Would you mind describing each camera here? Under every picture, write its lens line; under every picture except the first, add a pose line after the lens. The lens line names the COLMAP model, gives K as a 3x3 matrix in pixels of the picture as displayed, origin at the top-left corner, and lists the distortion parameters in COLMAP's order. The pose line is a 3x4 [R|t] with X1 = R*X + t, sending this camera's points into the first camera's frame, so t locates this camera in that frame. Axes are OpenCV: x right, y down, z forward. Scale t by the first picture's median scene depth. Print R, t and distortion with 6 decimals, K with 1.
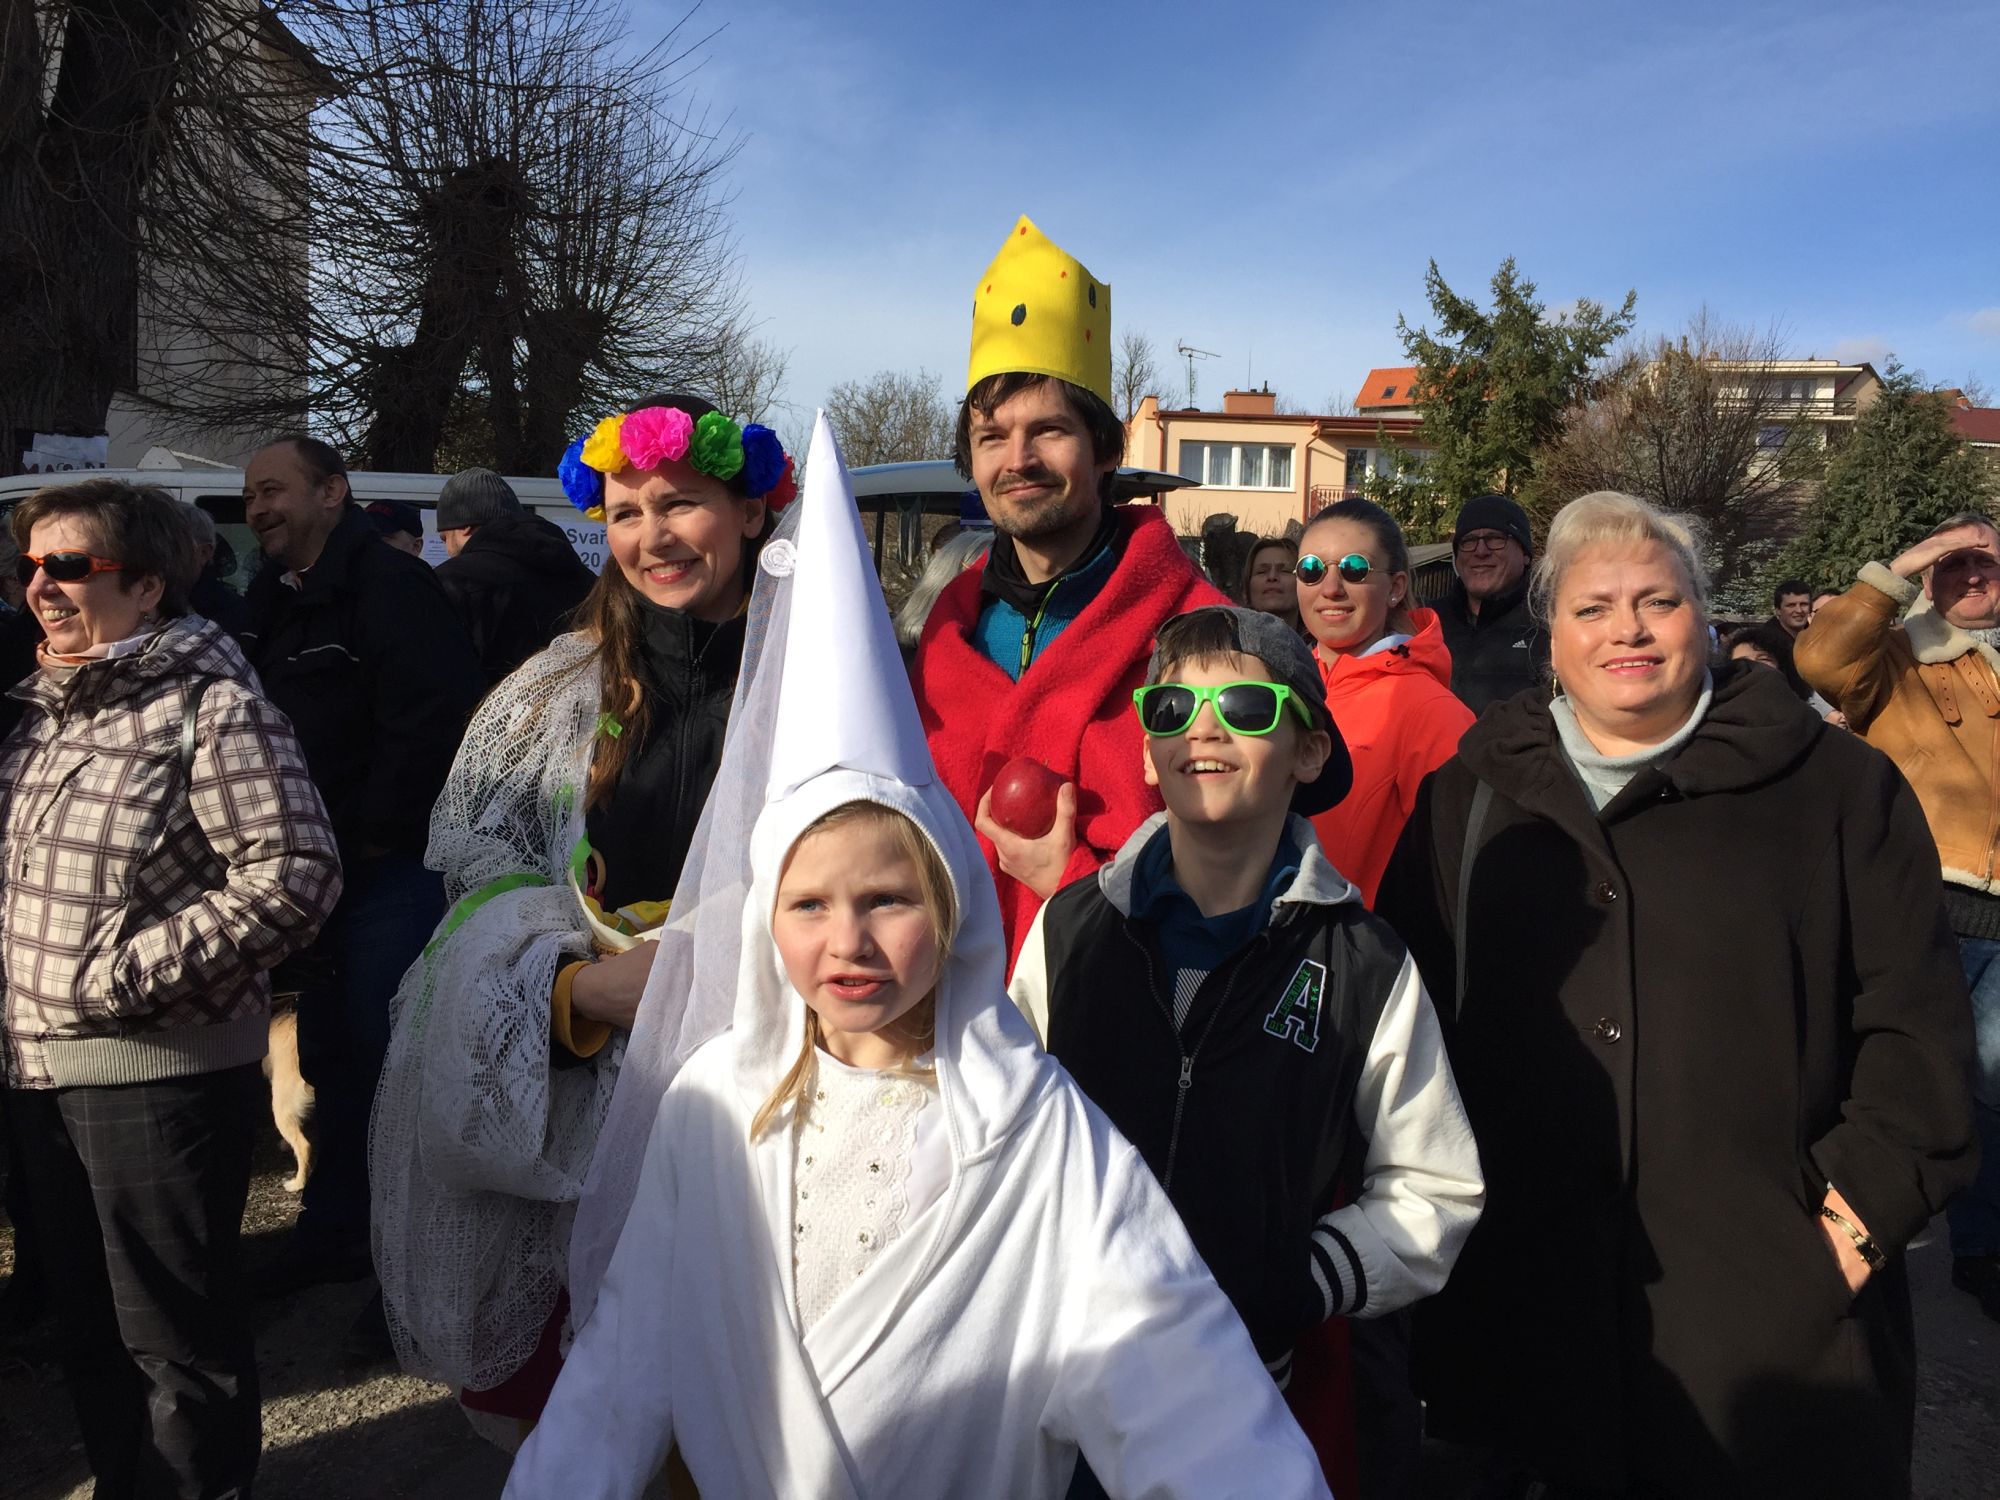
lens RADIAL K [[1671.3, 0, 1000.0], [0, 1671.3, 750.0], [0, 0, 1]] dist [0.004721, 0.001058]
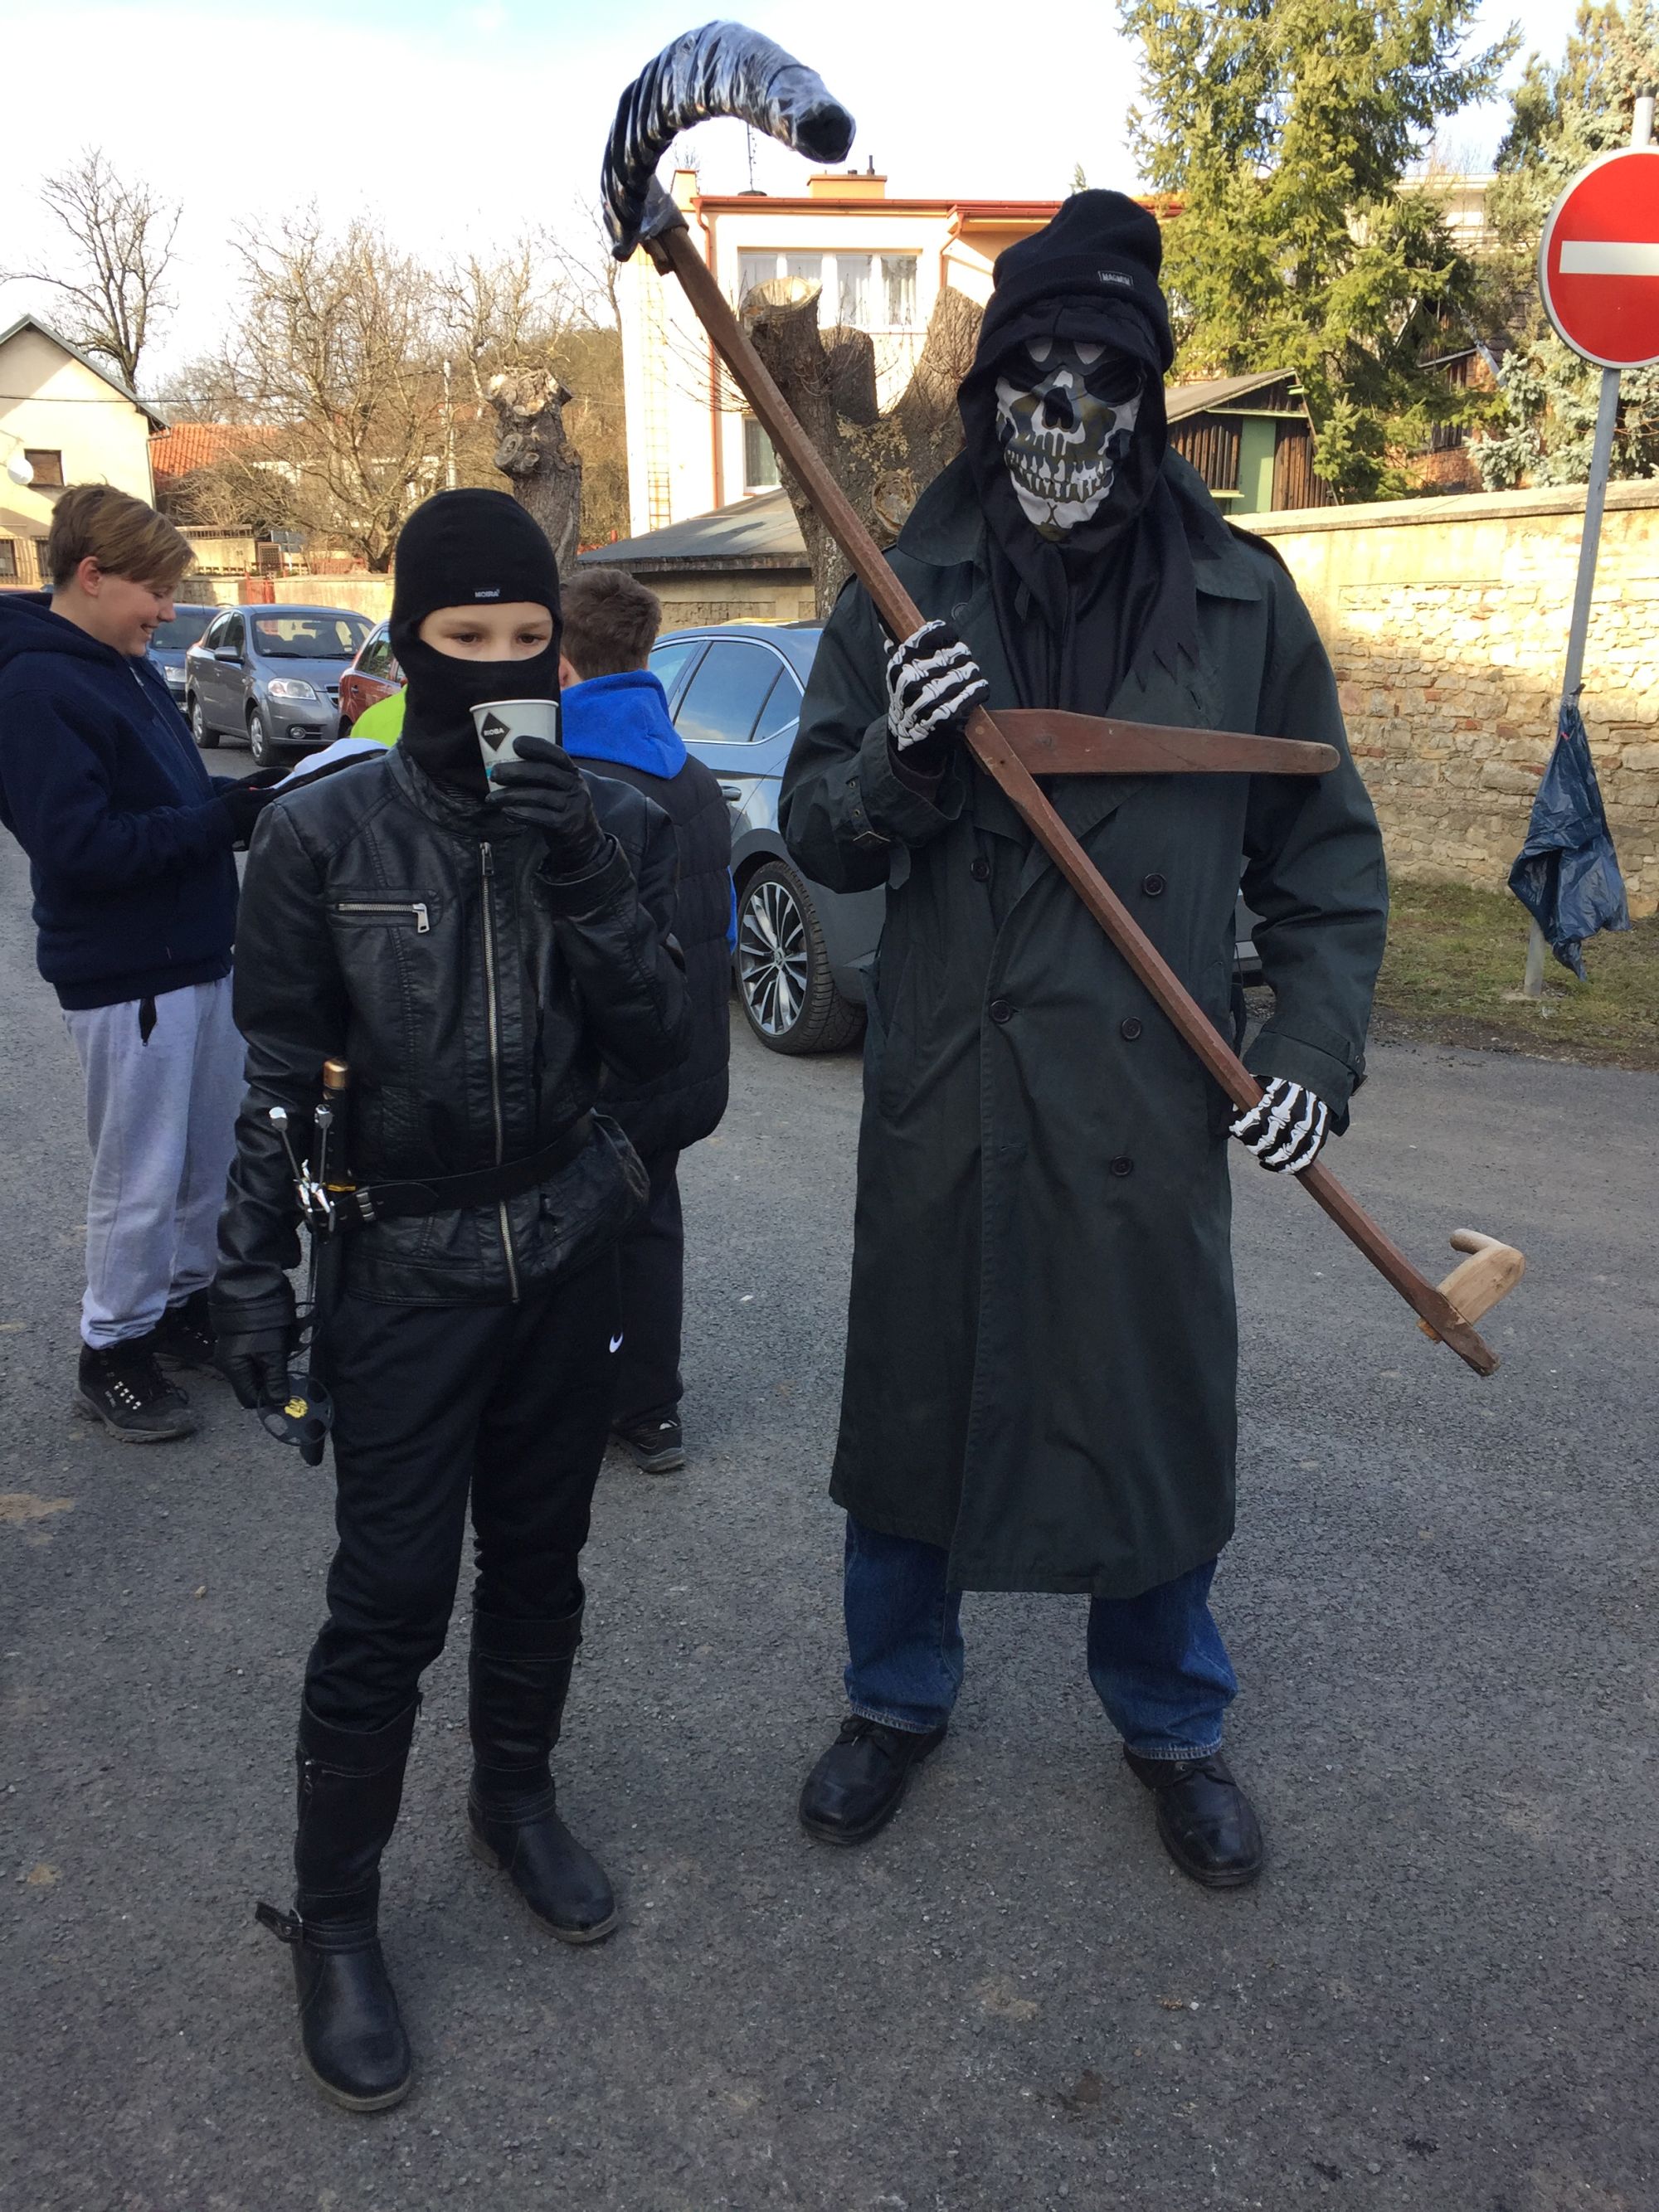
lens RADIAL K [[1840.8, 0, 829.5], [0, 1840.8, 1106.0], [0, 0, 1]] dist [0.076772, -0.104556]
pose [[0.990722, -0.077250, 0.111812, 0.052232], [0.052708, 0.976750, 0.207802, -0.022553], [-0.125265, -0.199981, 0.971759, 0.347657]]
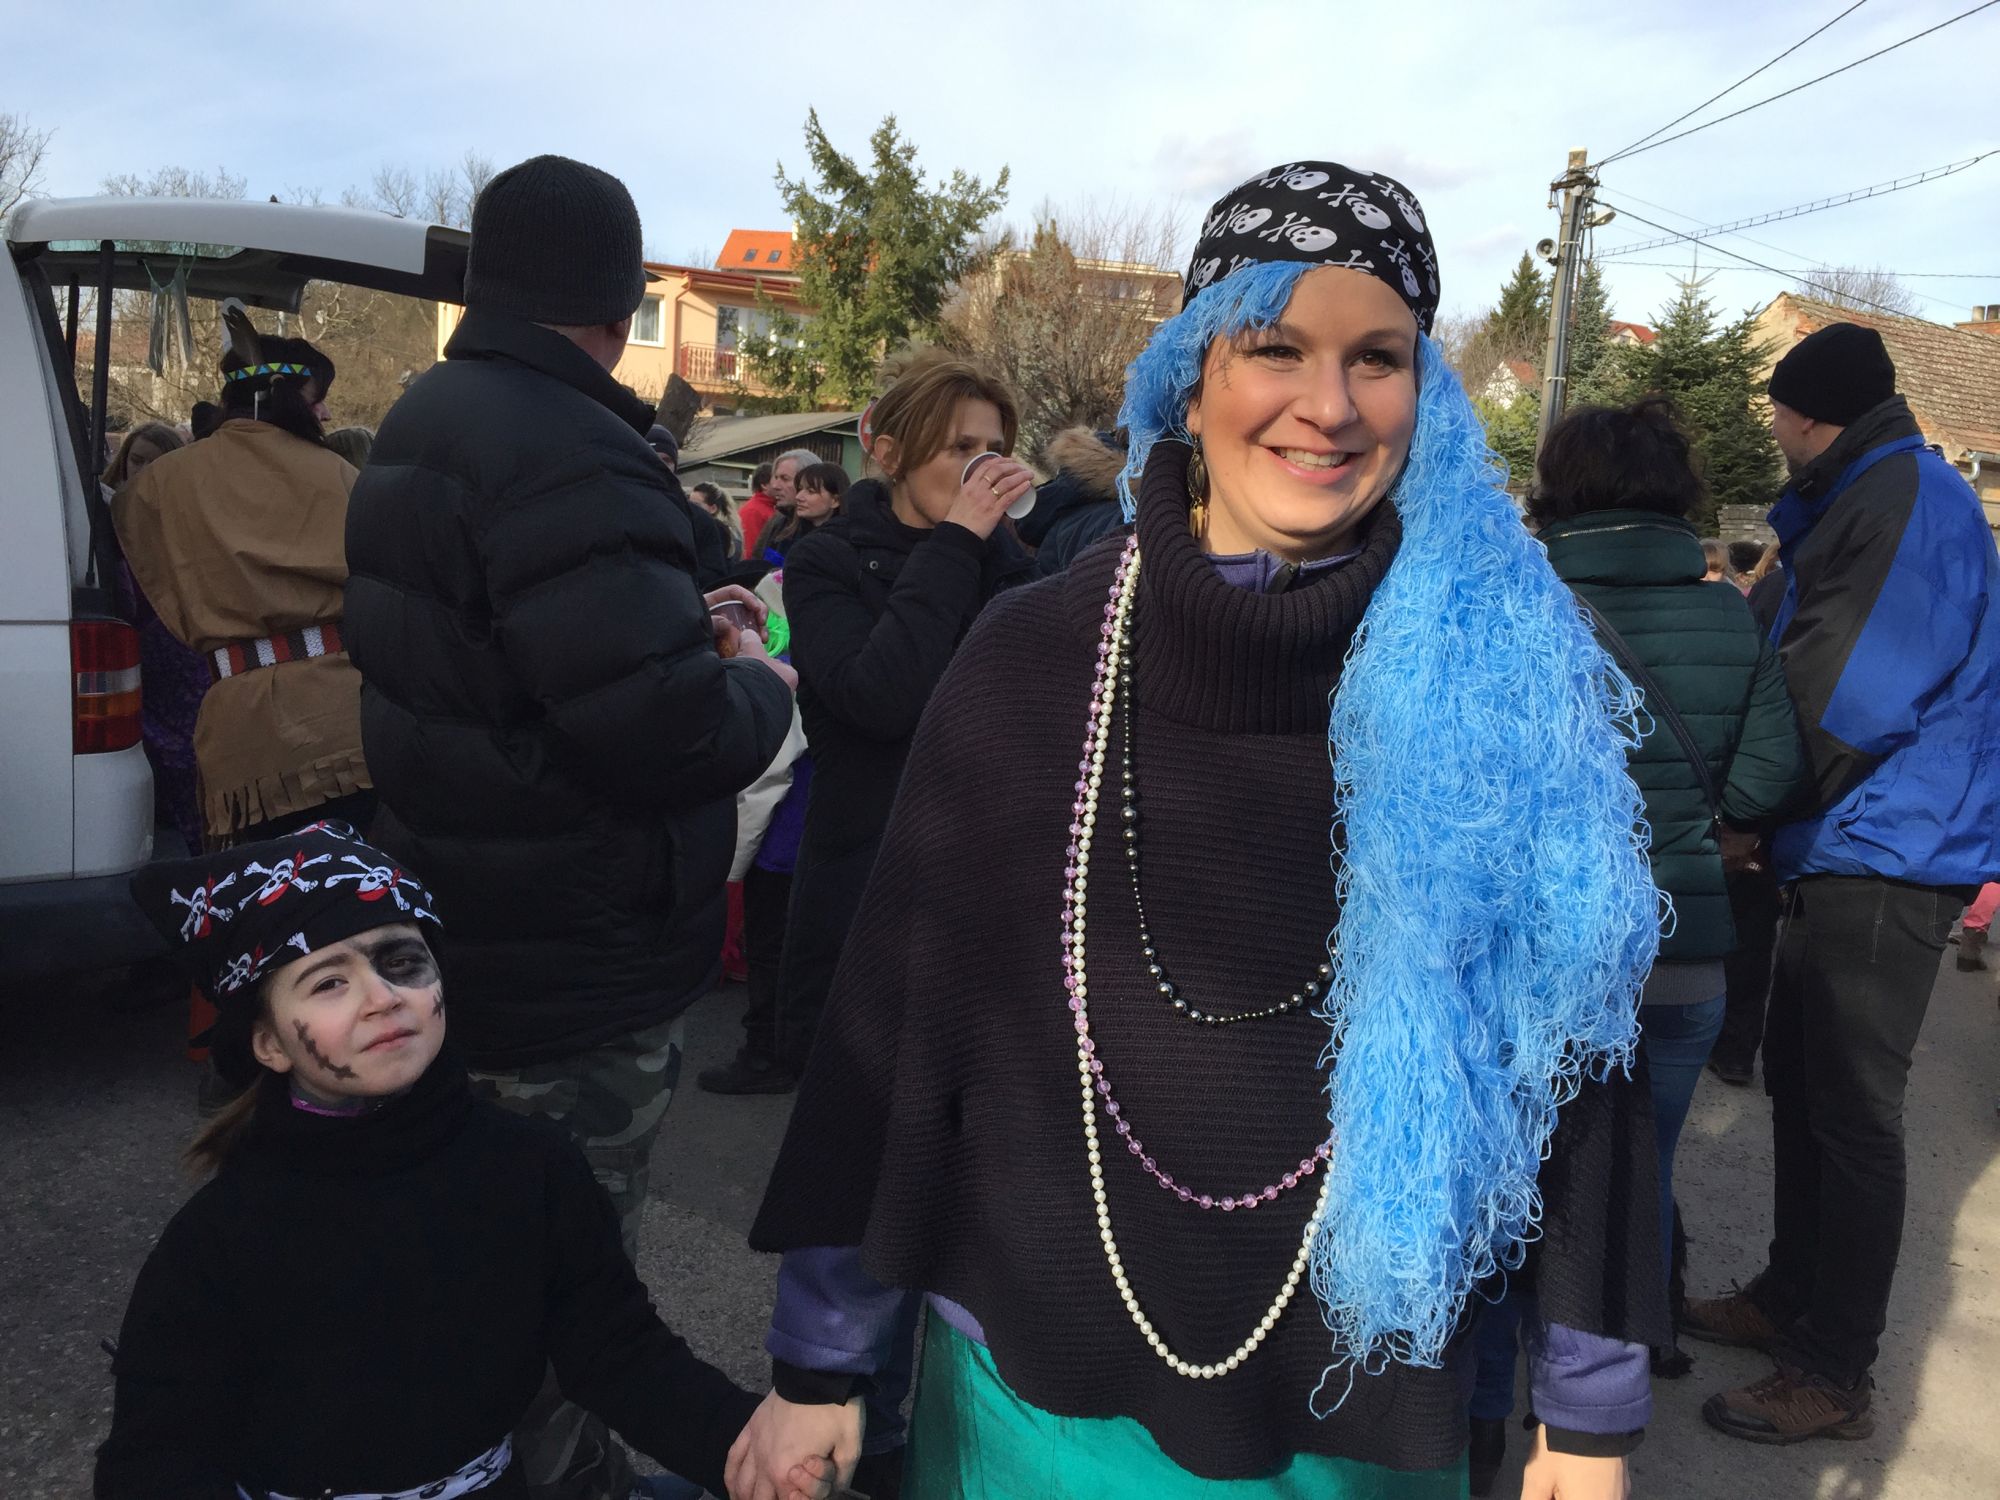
lens RADIAL K [[1664.2, 0, 1000.0], [0, 1664.2, 750.0], [0, 0, 1]] dist [0.076772, -0.104556]
pose [[0.928757, -0.013974, 0.370427, -0.001076], [-0.015237, 0.997006, 0.075813, -0.003557], [-0.370377, -0.076056, 0.925763, 0.049781]]
